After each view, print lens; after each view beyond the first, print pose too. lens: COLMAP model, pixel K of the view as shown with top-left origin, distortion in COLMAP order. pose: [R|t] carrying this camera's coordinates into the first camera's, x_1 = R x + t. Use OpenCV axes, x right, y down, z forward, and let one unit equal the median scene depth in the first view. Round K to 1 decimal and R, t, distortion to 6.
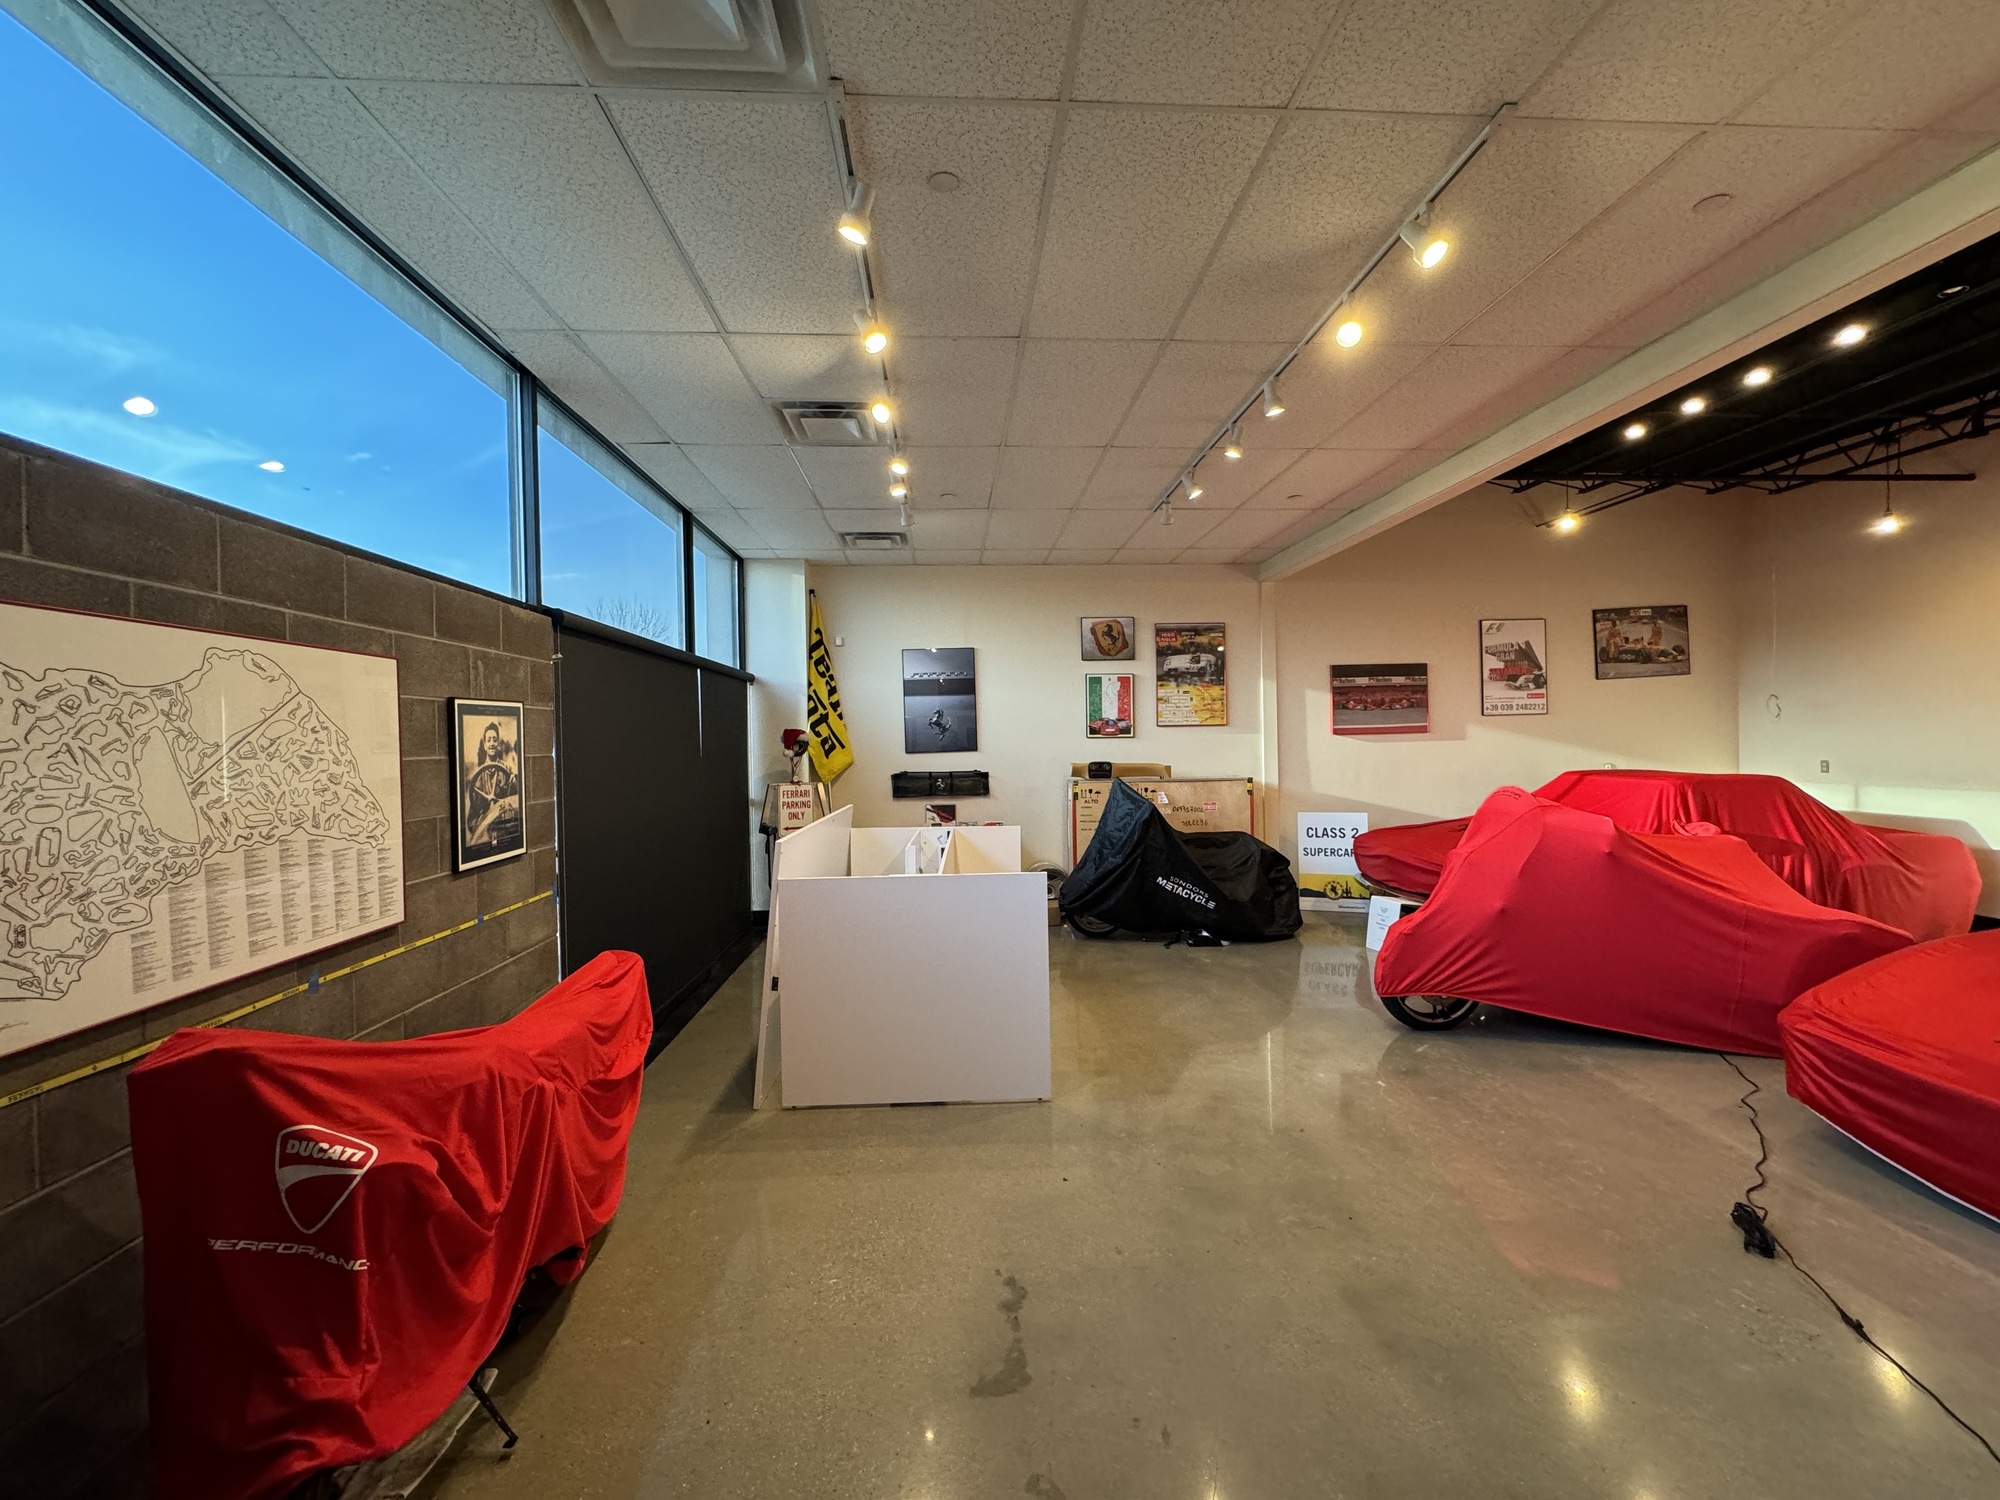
lens RADIAL K [[797.8, 0, 1000.2], [0, 797.8, 746.4], [0, 0, 1]] dist [-0.000125, 0.000727]
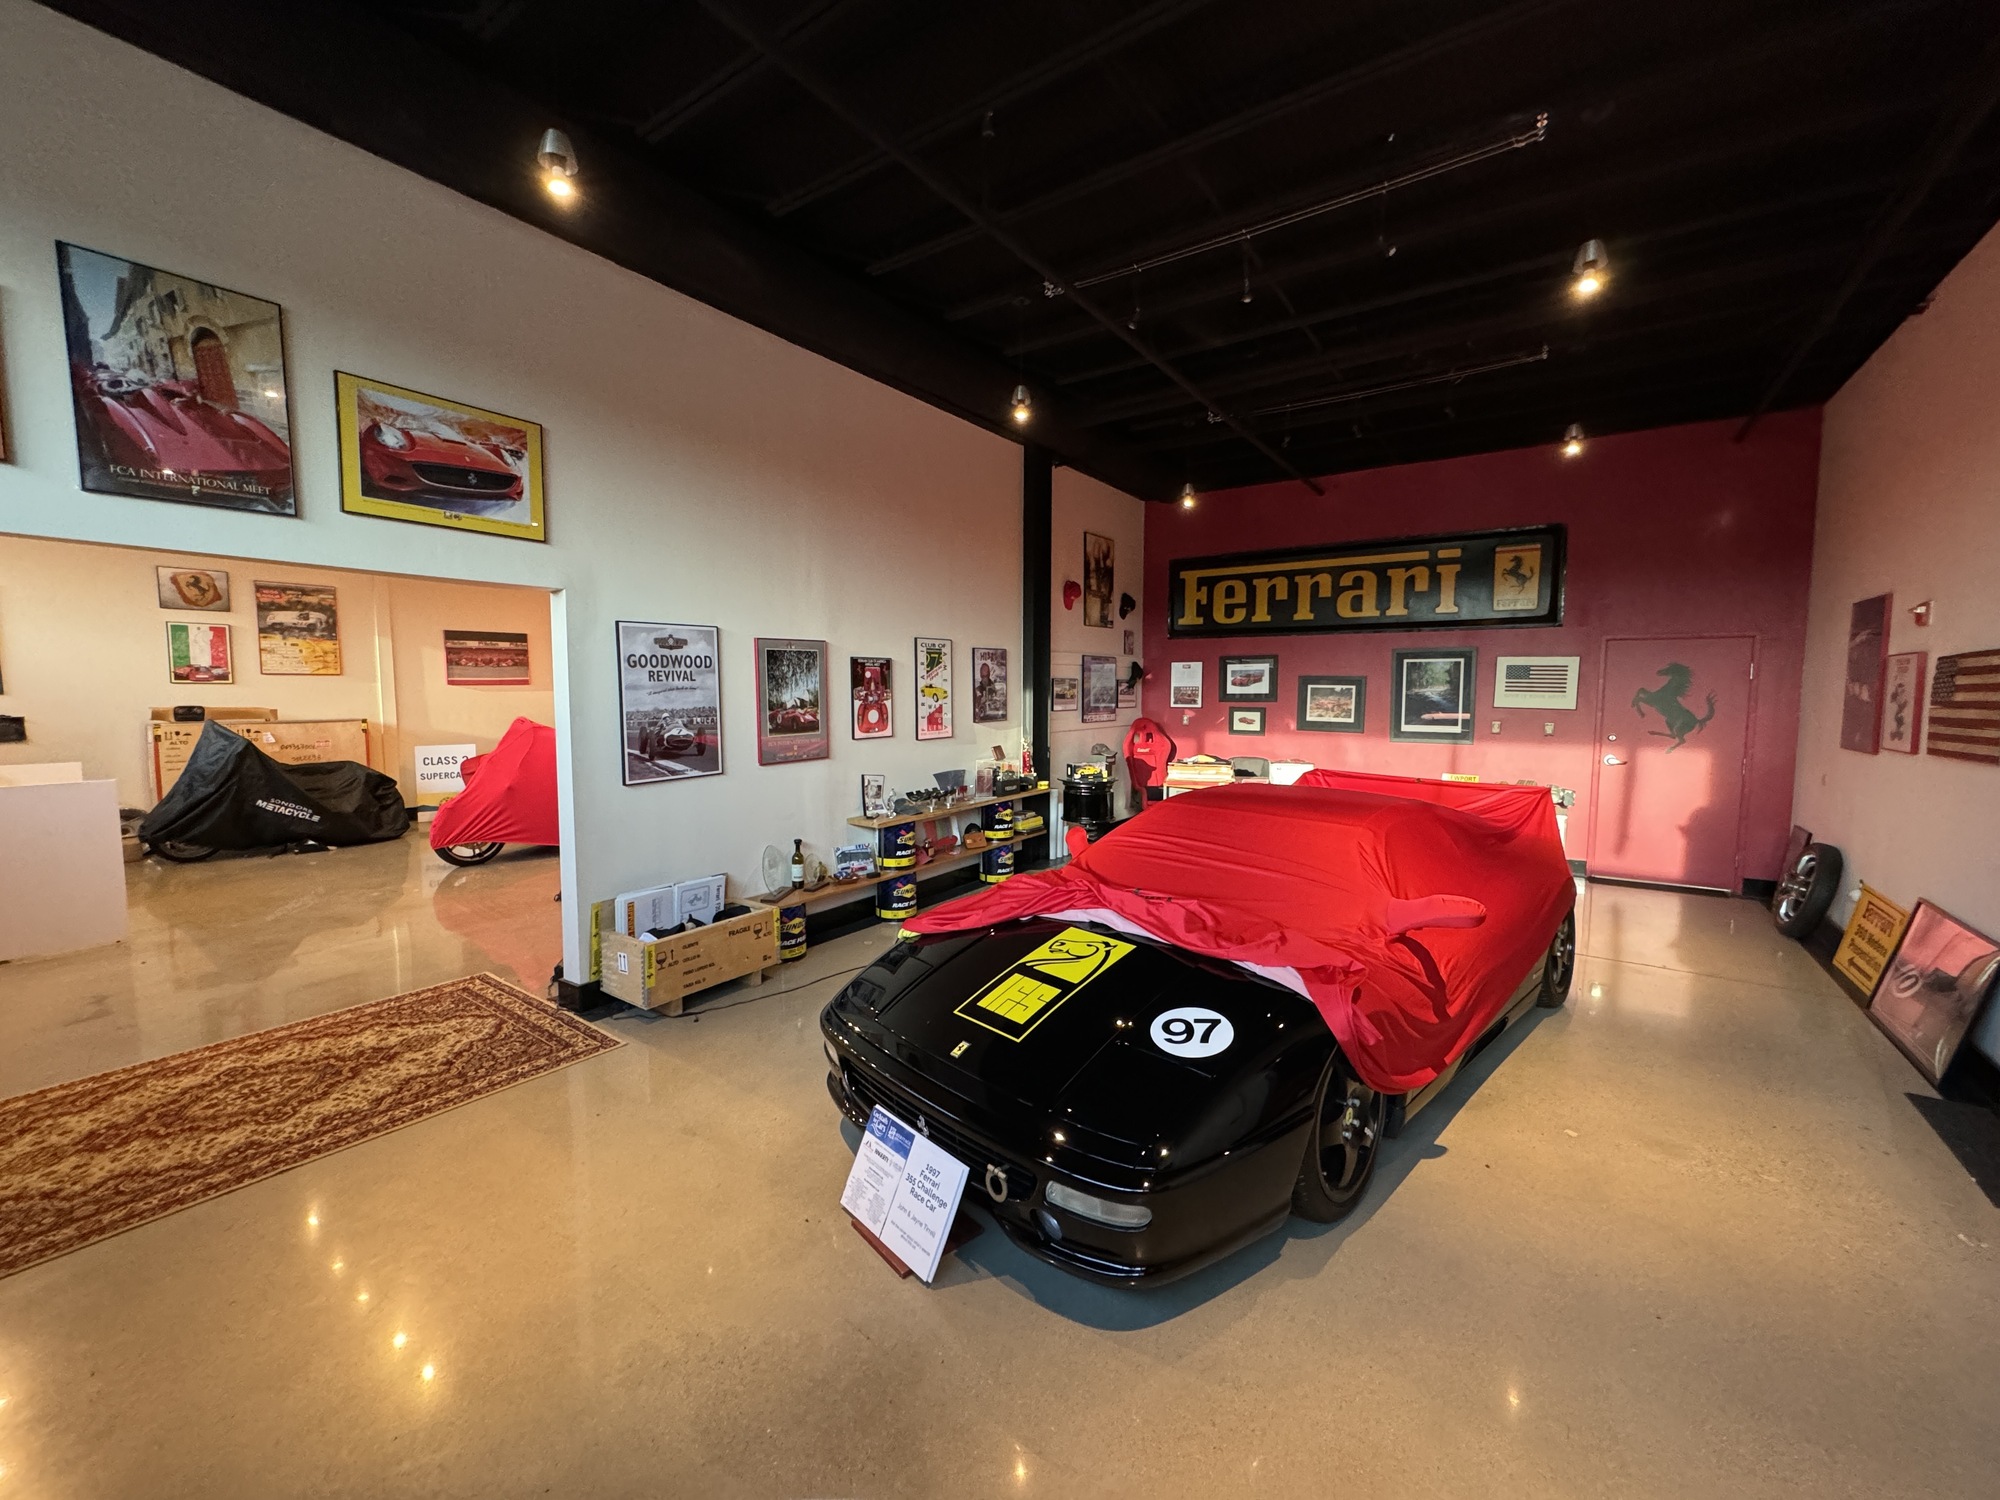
lens RADIAL K [[797.8, 0, 998.9], [0, 797.8, 744.1], [0, 0, 1]] dist [-0.000125, 0.000727]
pose [[0.627669, -0.037896, 0.777557, -0.026529], [-0.005142, 0.998591, 0.052819, 0.008406], [-0.778463, -0.037151, 0.626590, -0.505611]]
